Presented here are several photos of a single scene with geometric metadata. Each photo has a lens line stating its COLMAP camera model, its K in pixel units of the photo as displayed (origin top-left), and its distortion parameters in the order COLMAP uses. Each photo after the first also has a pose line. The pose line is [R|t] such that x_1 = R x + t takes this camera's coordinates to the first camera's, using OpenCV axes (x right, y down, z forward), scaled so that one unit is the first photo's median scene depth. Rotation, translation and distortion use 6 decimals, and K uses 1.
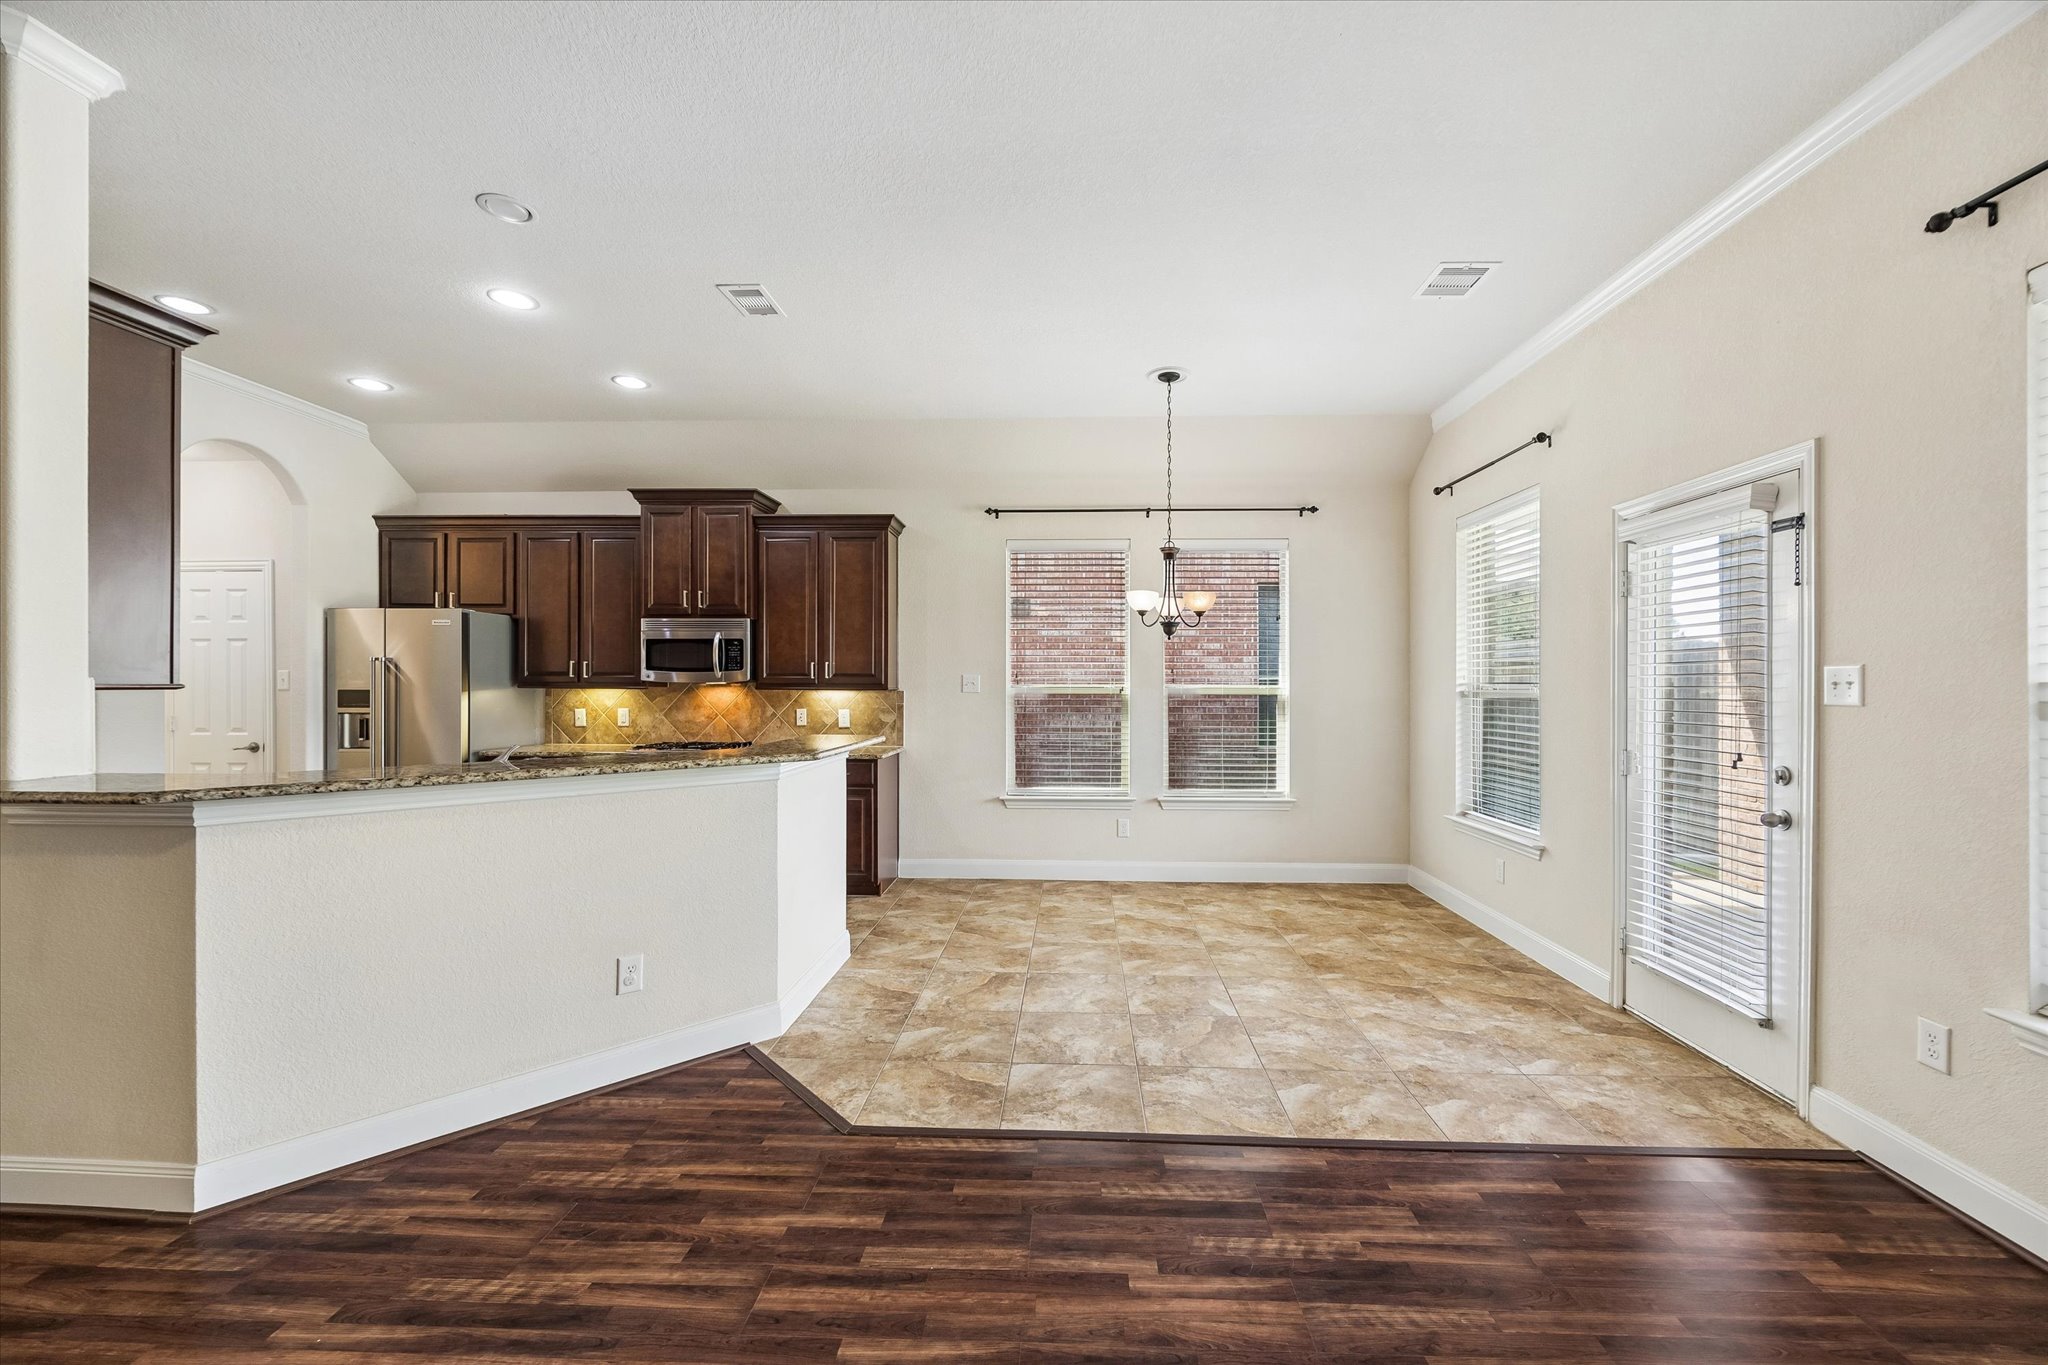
lens RADIAL K [[822.3, 0, 1060.5], [0, 822.3, 695.8], [0, 0, 1]] dist [-0.020719, 0.002428]
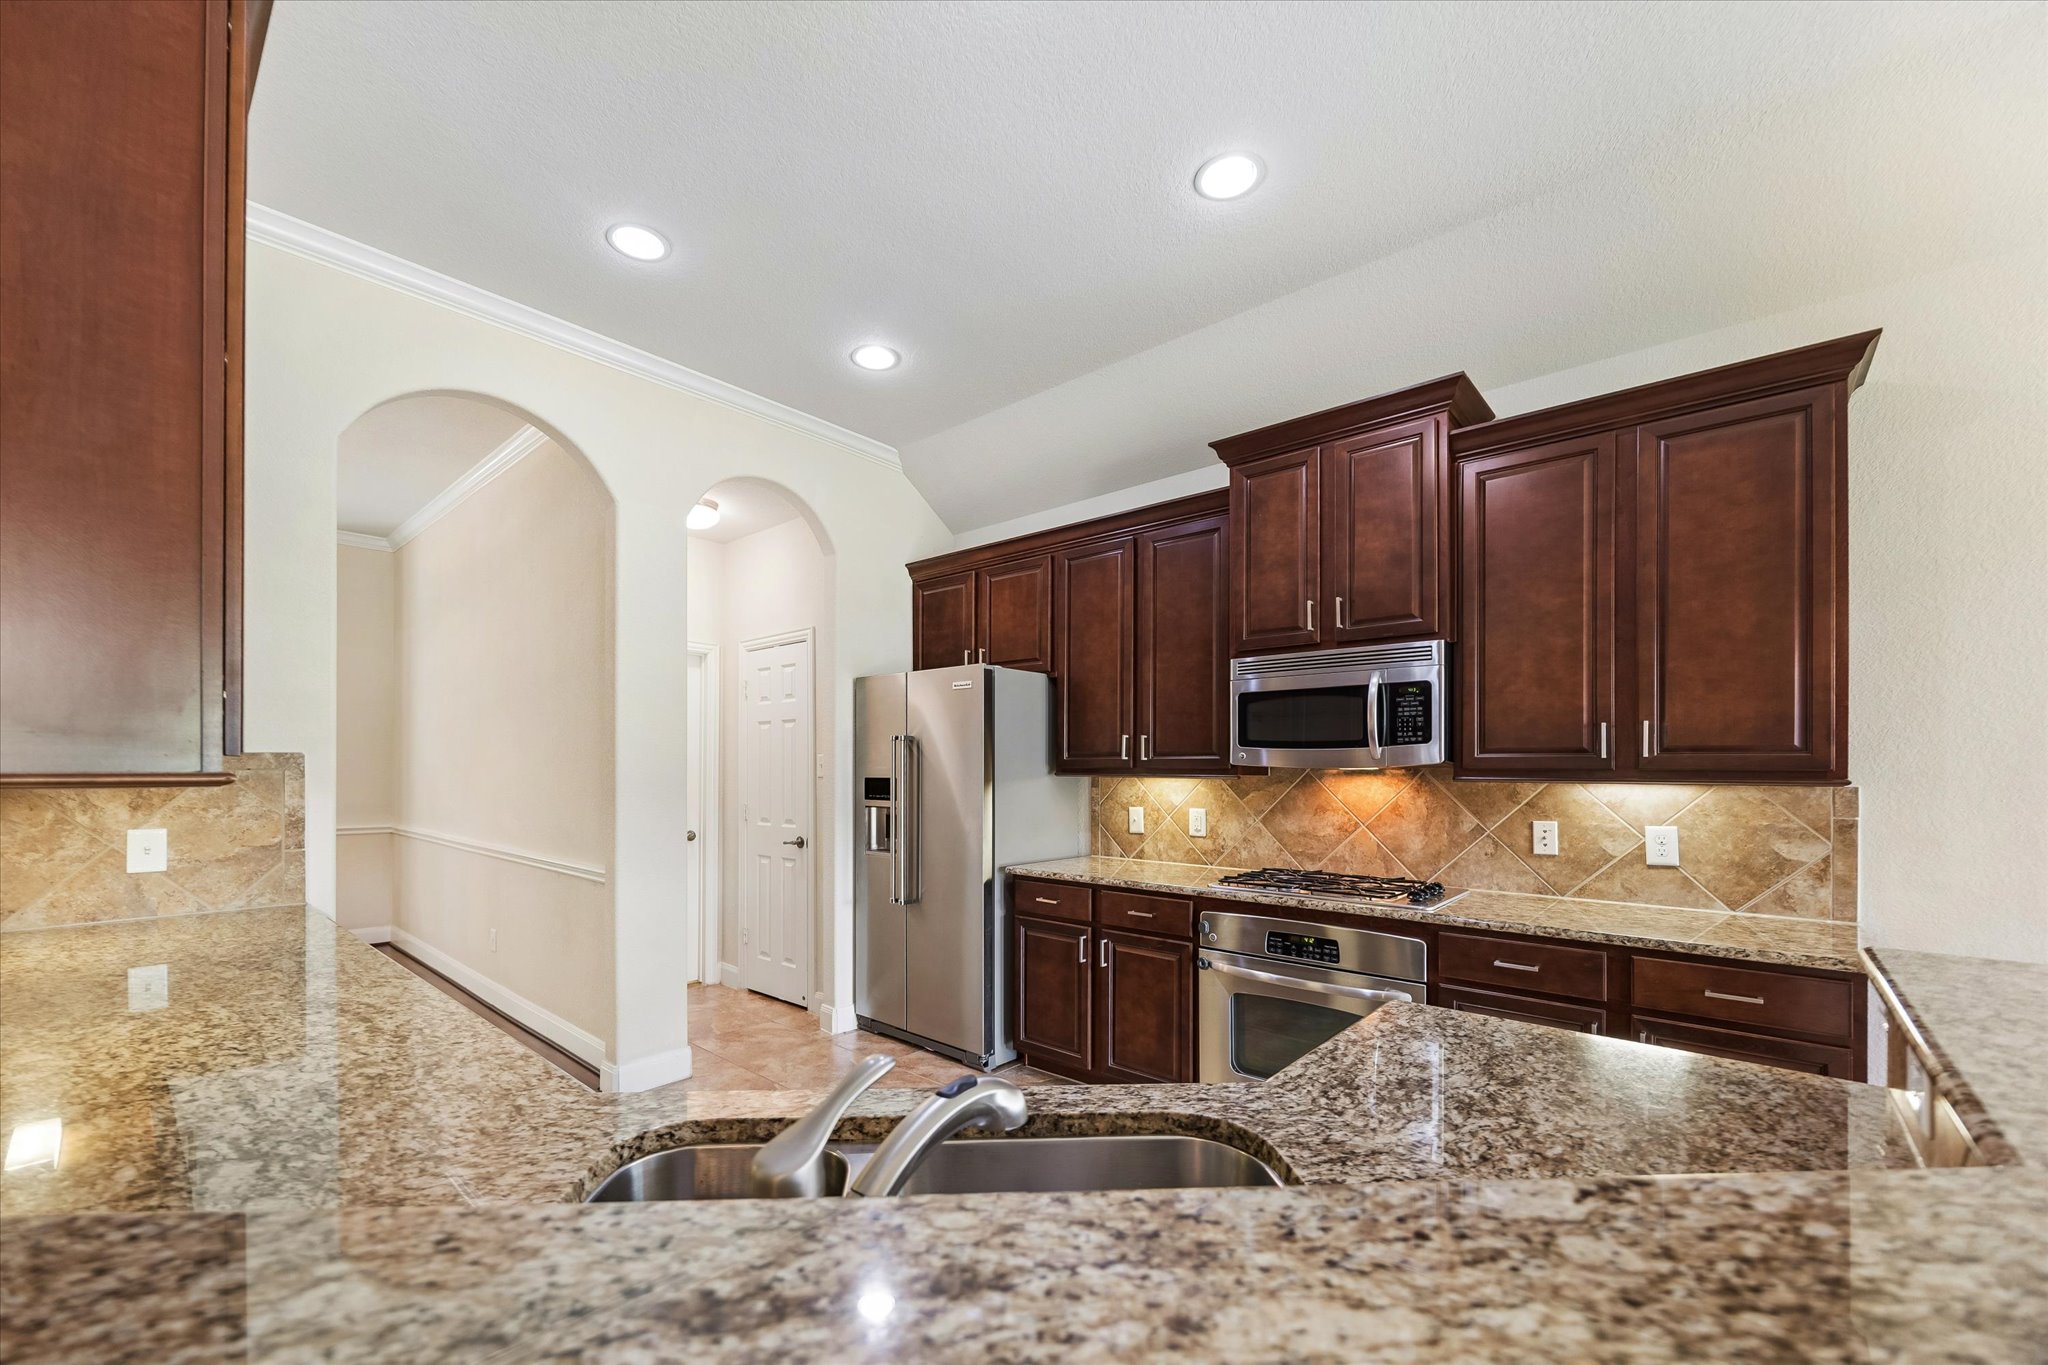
lens RADIAL K [[822.3, 0, 925.6], [0, 822.3, 765.9], [0, 0, 1]] dist [-0.020719, 0.002428]
pose [[0.716928, -0.002955, -0.697141, -0.256896], [-0.004988, 0.999944, -0.009368, -0.010868], [0.697130, 0.010194, 0.716873, 0.420139]]
